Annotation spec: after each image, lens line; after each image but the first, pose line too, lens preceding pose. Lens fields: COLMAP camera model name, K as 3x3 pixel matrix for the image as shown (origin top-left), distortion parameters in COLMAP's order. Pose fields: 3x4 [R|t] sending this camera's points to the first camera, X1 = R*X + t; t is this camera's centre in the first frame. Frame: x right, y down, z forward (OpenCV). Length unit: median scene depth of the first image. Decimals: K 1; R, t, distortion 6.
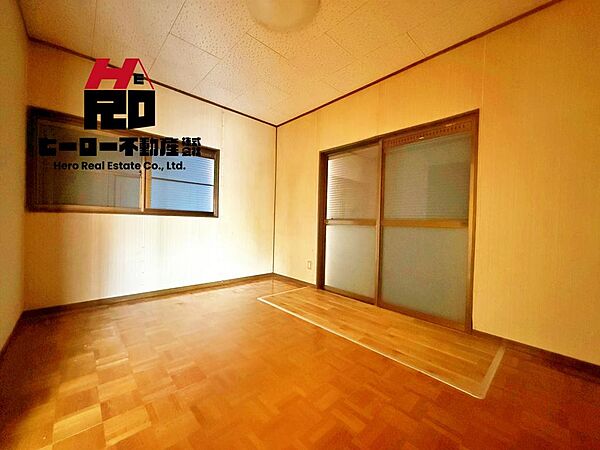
lens RADIAL K [[239.9, 0, 298.0], [0, 239.9, 224.3], [0, 0, 1]] dist [-0.000688, 0.000308]
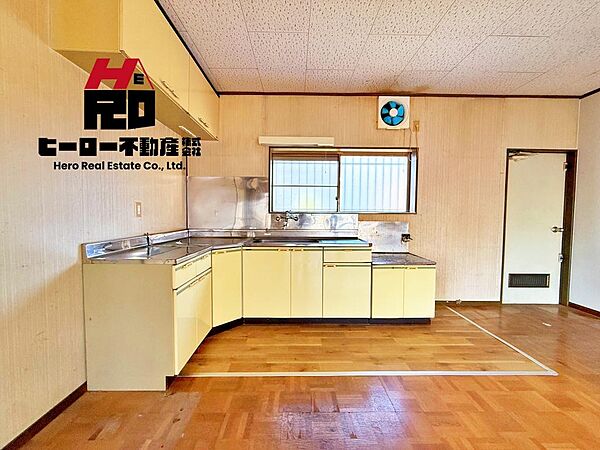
lens RADIAL K [[239.9, 0, 298.0], [0, 239.9, 224.3], [0, 0, 1]] dist [-0.000688, 0.000308]
pose [[0.670531, 0.001449, 0.741881, -0.535637], [0.021250, 0.999550, -0.021158, 0.010055], [-0.741578, 0.029953, 0.670198, 0.664643]]
